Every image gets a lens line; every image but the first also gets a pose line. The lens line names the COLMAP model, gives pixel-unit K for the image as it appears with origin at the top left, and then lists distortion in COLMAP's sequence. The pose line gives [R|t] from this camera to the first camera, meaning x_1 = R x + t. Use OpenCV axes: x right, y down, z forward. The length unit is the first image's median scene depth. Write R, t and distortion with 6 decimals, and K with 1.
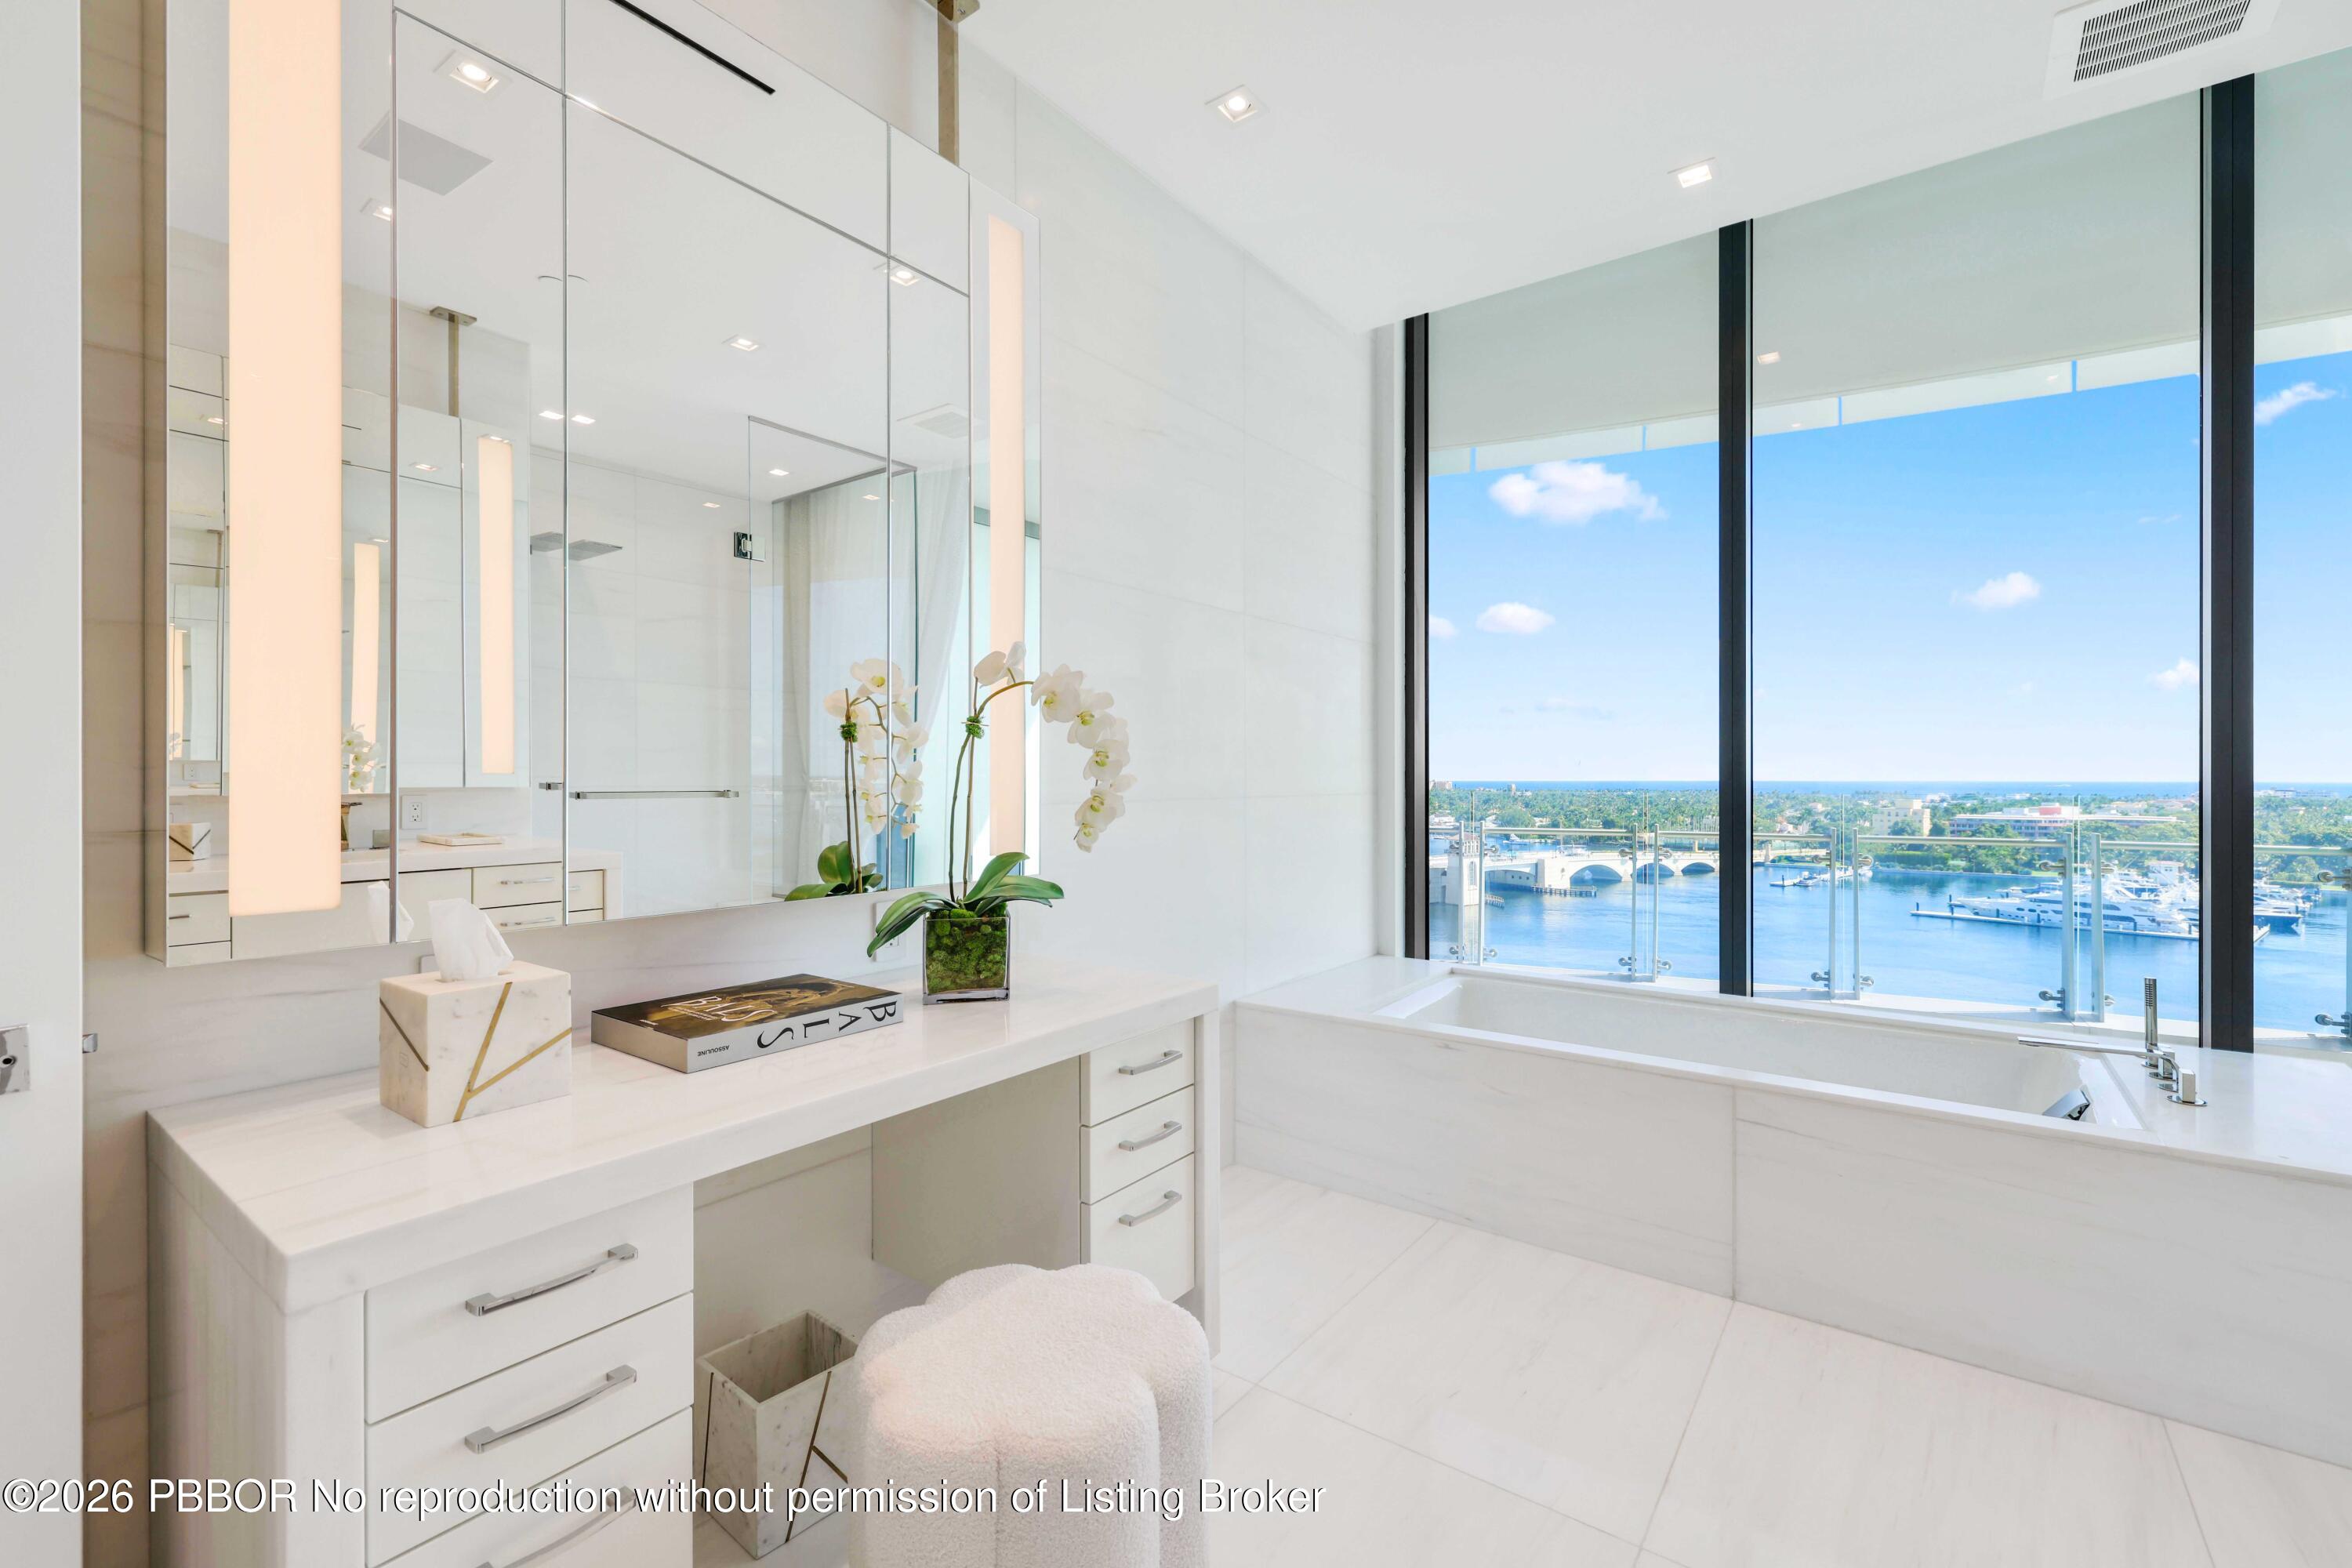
lens RADIAL K [[1007.3, 0, 1176.0], [0, 1007.3, 784.0], [0, 0, 1]] dist [-0.001041, -0.000302]
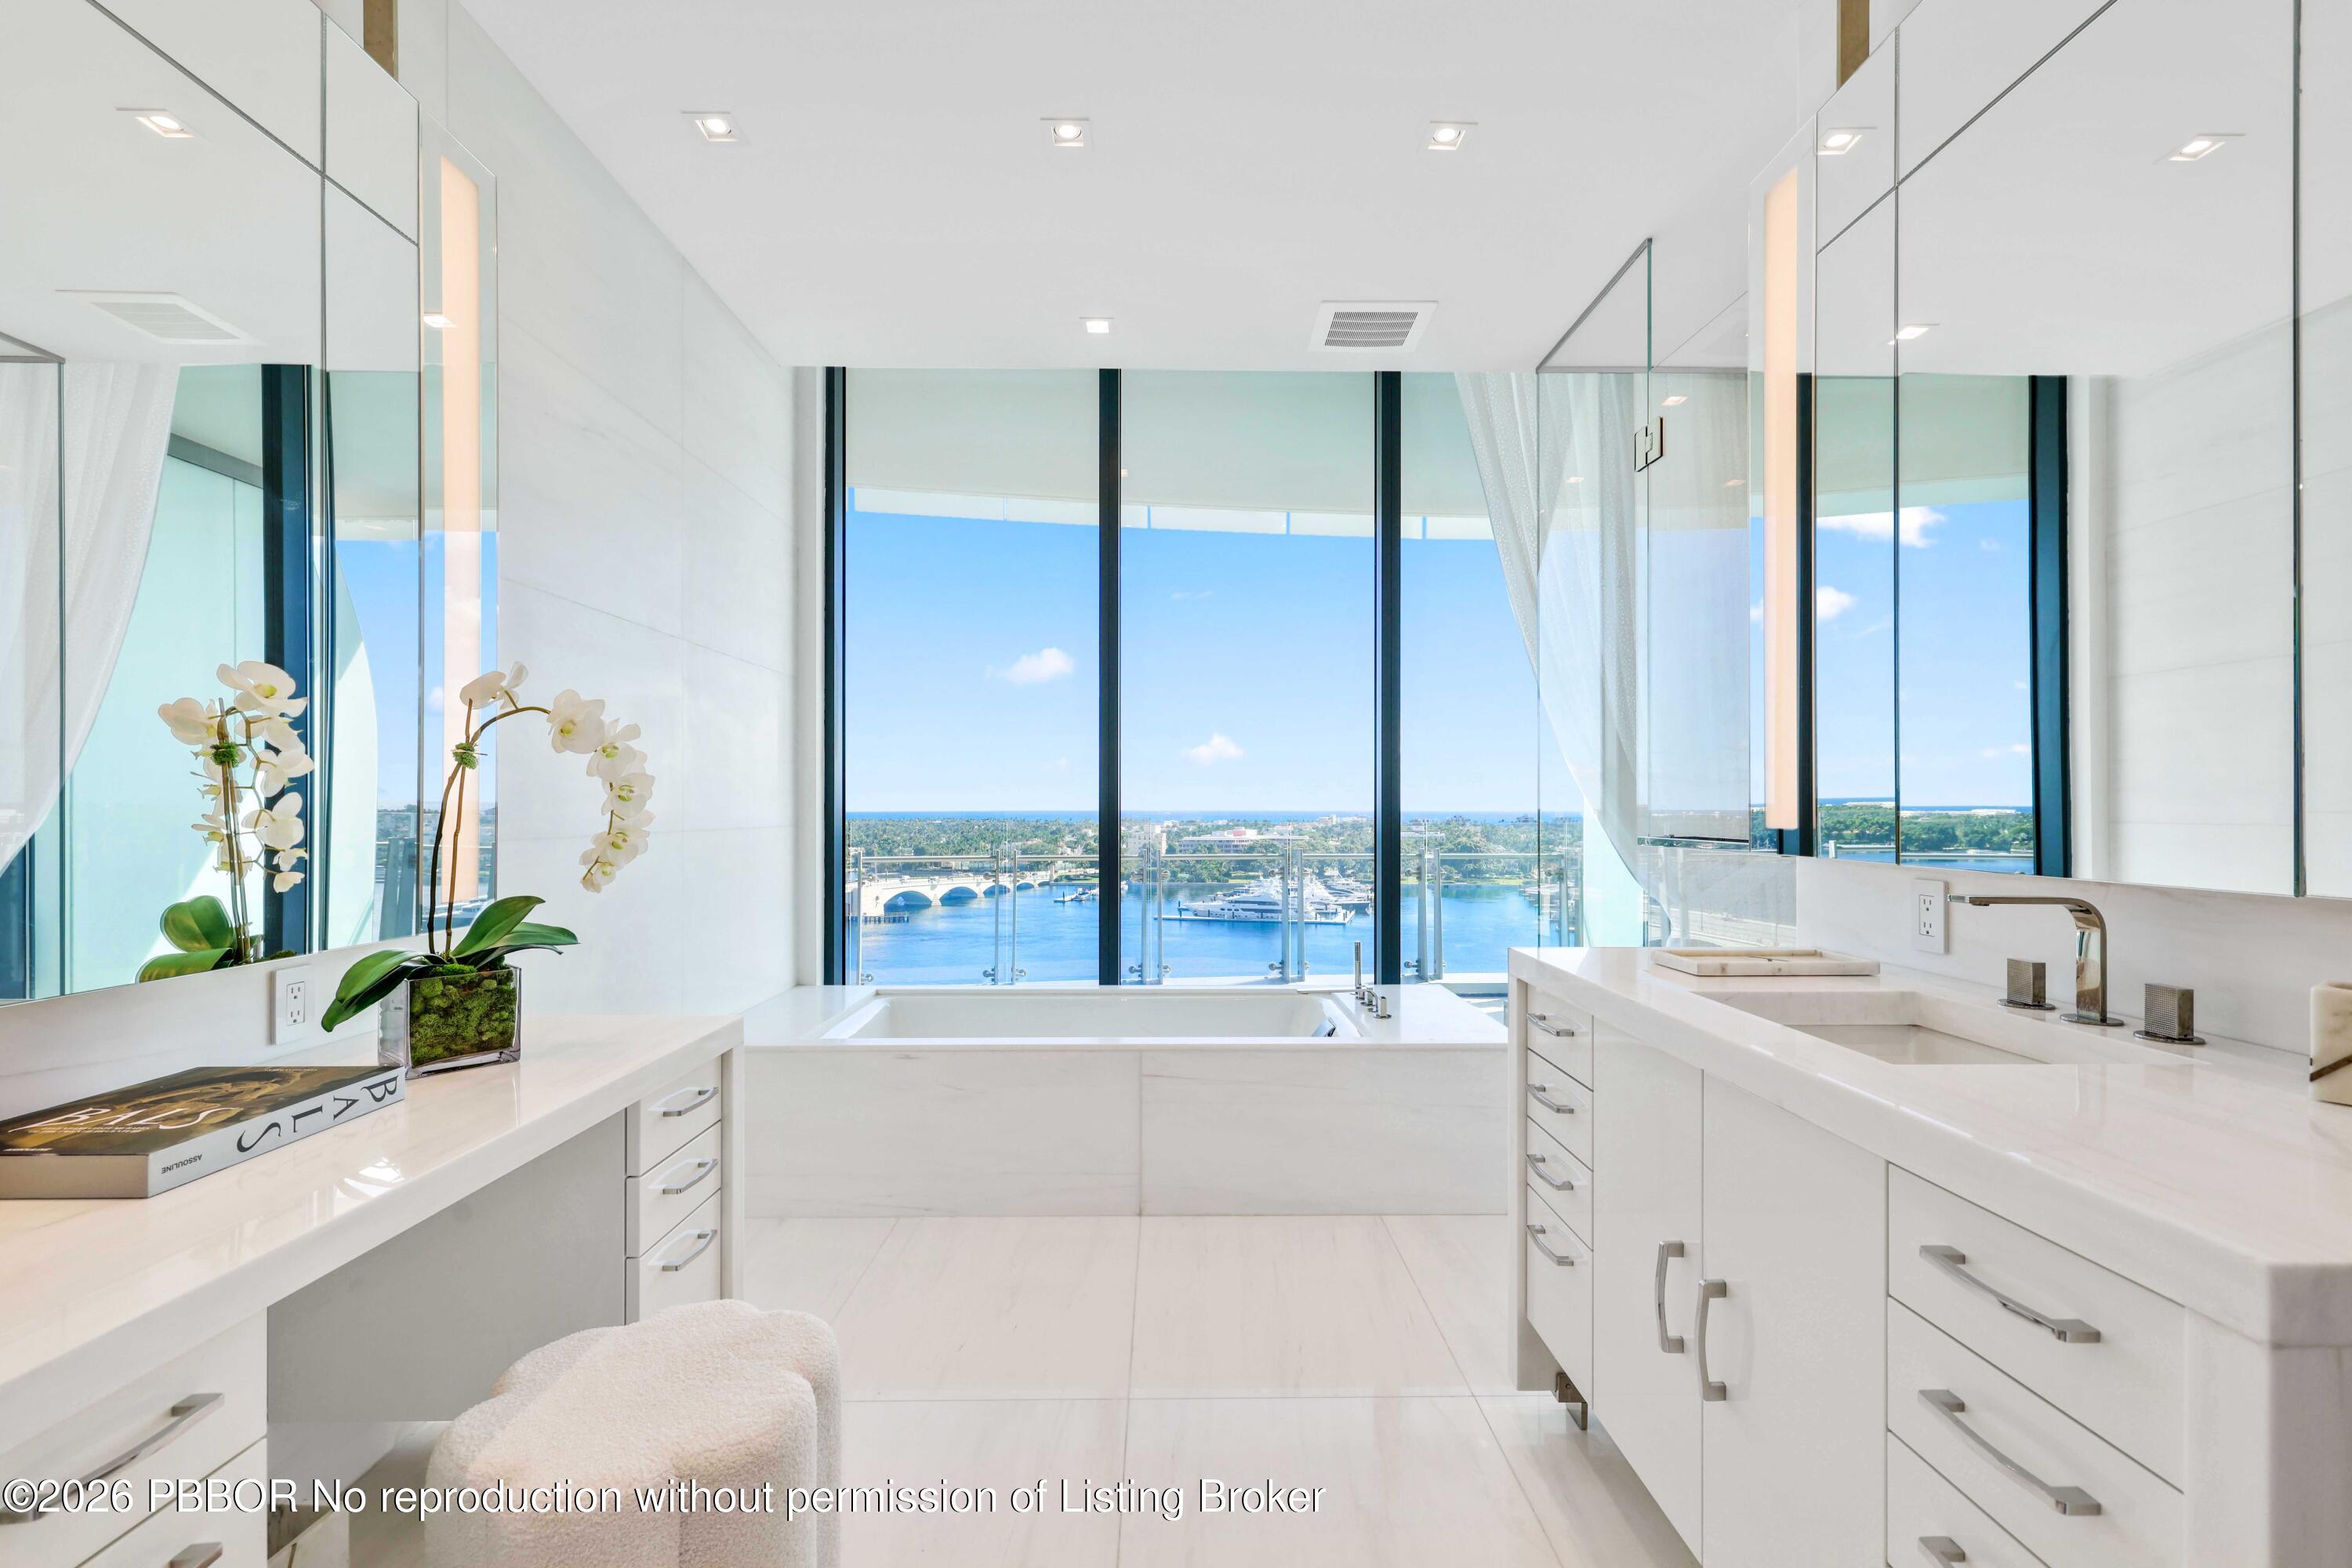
lens RADIAL K [[1017.7, 0, 1176.1], [0, 1017.7, 813.5], [0, 0, 1]] dist [0.000008, -0.000160]
pose [[0.792941, -0.002212, 0.609294, -0.143620], [0.002098, 0.999997, 0.000900, -0.003427], [-0.609295, 0.000565, 0.792944, -0.044994]]
